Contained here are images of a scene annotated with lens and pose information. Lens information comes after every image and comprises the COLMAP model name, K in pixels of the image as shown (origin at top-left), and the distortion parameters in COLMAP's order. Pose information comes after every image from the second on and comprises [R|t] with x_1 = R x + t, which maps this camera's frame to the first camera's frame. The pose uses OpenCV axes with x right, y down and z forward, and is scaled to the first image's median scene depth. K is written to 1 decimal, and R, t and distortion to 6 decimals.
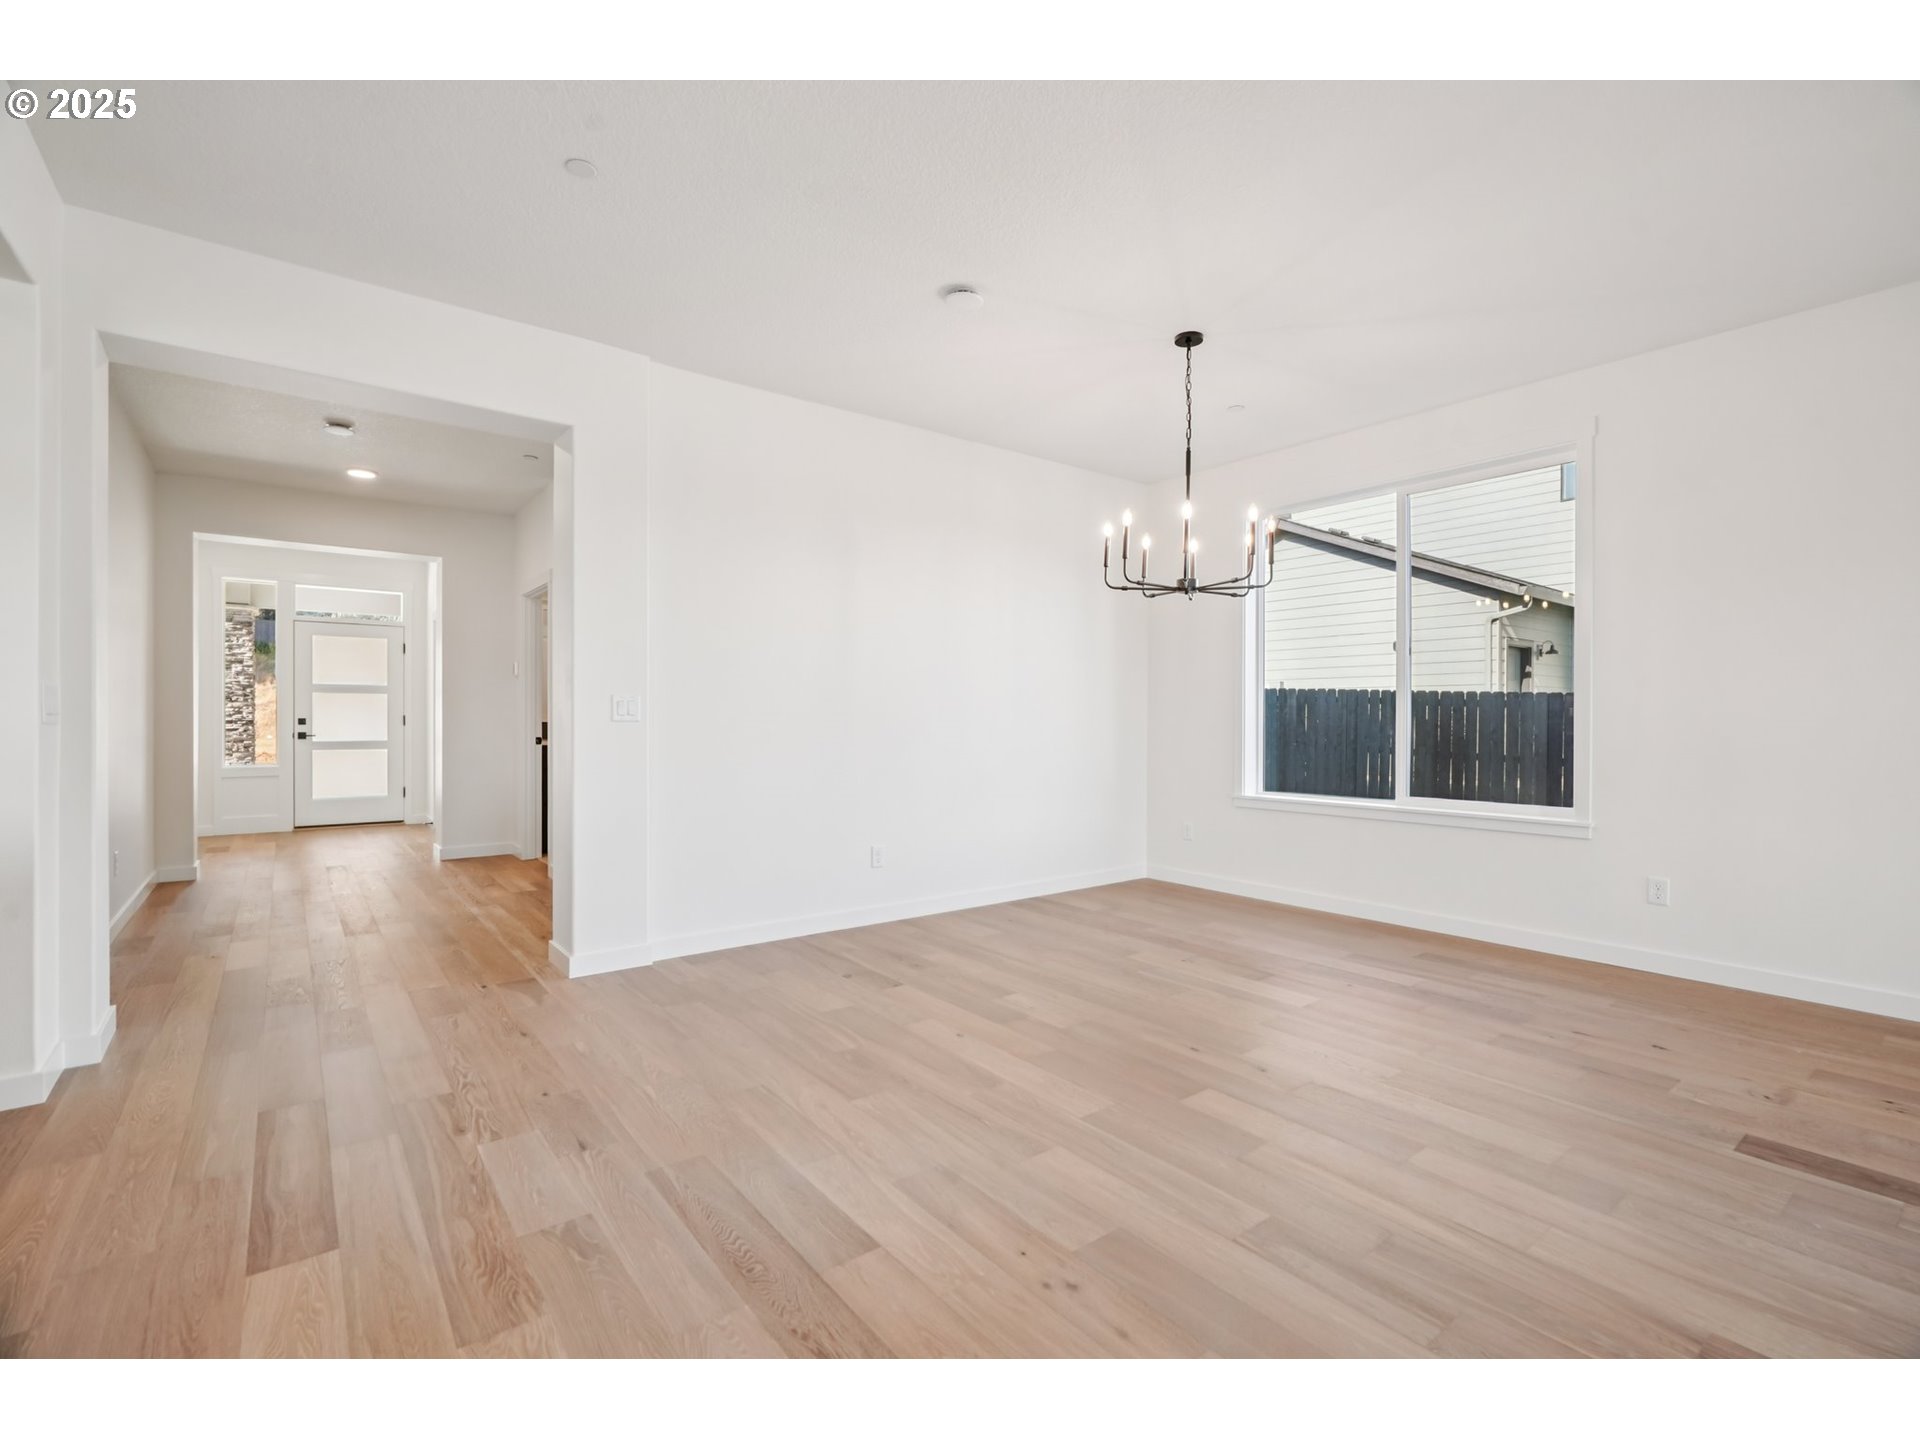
lens RADIAL K [[868.6, 0, 954.3], [0, 868.6, 716.2], [0, 0, 1]] dist [-0.008292, 0.001563]
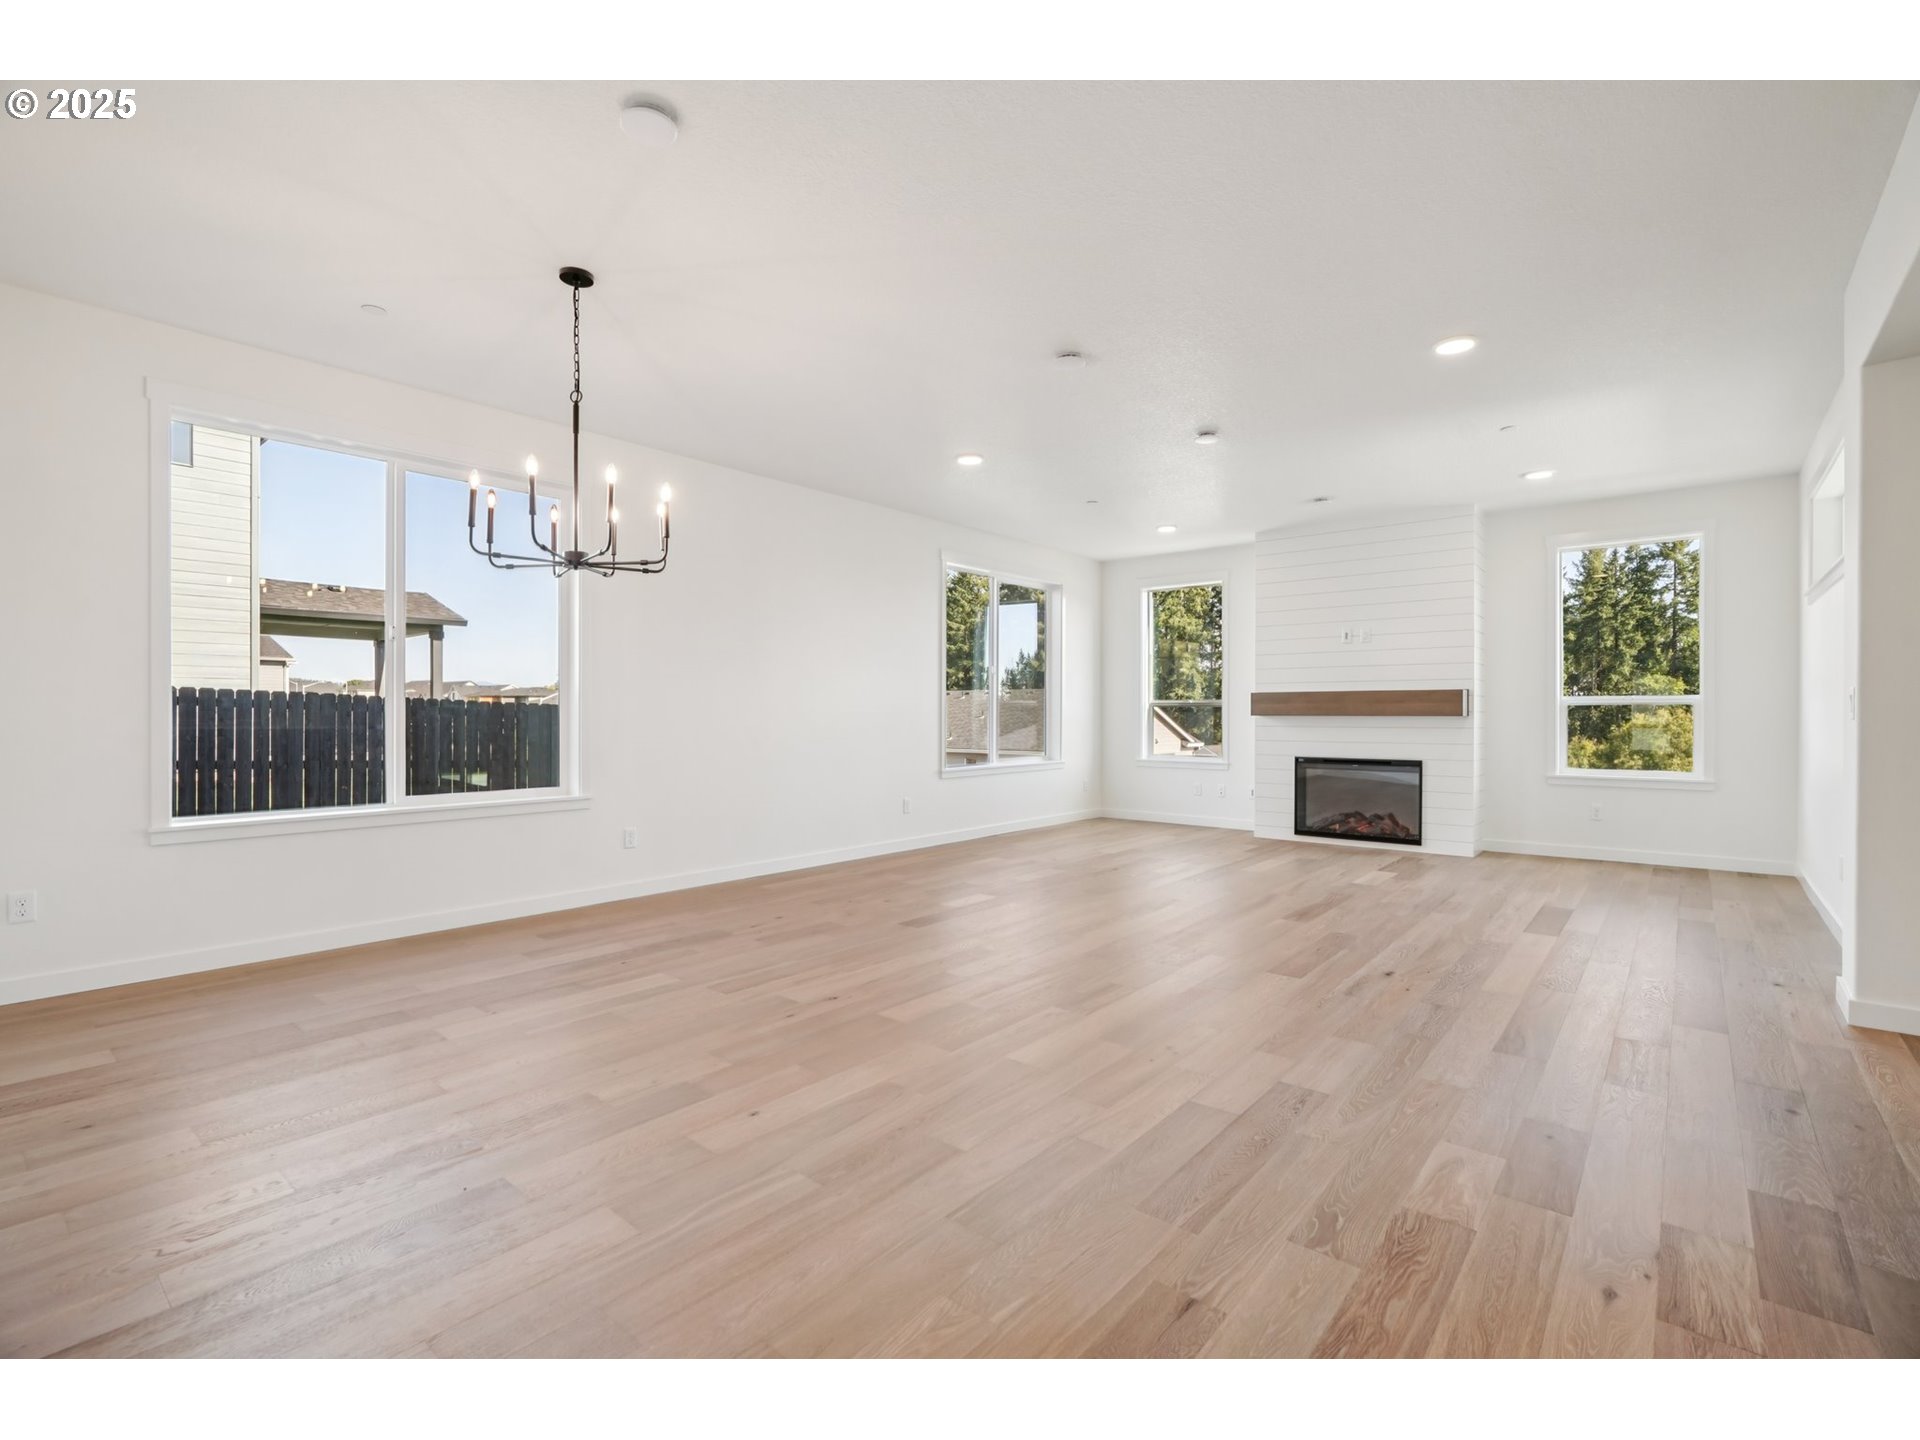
lens RADIAL K [[877.4, 0, 955.9], [0, 877.4, 718.8], [0, 0, 1]] dist [-0.009213, 0.001741]
pose [[-0.212913, -0.009187, 0.977028, -0.661129], [-0.003153, 0.999957, 0.008716, 0.000562], [-0.977066, -0.001225, -0.212933, 0.811037]]
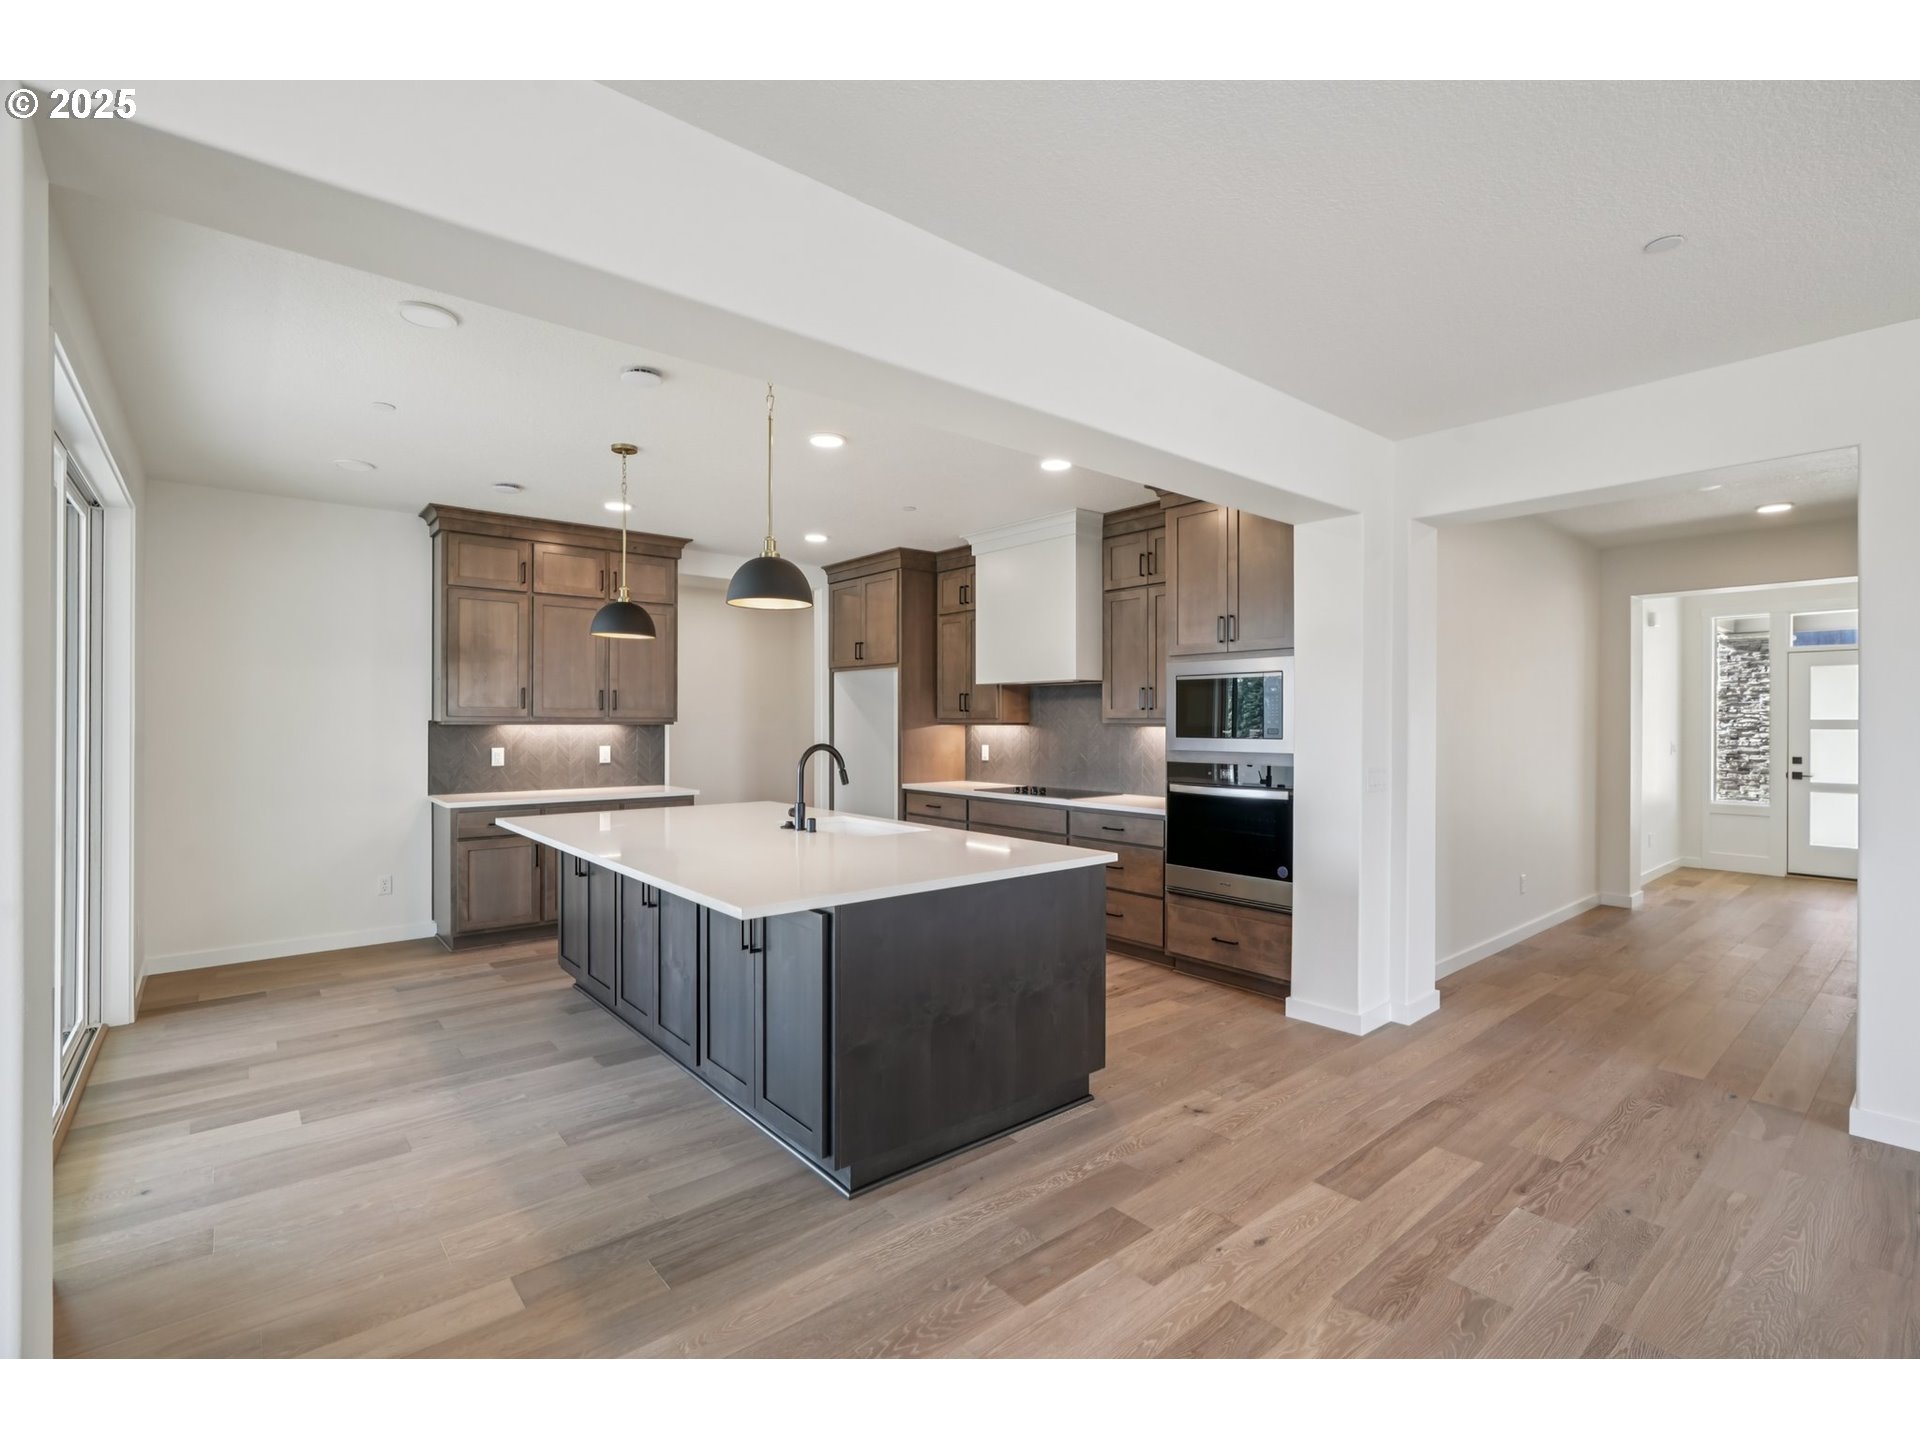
lens RADIAL K [[872.0, 0, 952.4], [0, 872.0, 724.7], [0, 0, 1]] dist [-0.014041, 0.006259]
pose [[0.033660, 0.001373, -0.999432, 0.327049], [0.001137, 0.999998, 0.001412, -0.078525], [0.999433, -0.001184, 0.033658, 0.140996]]
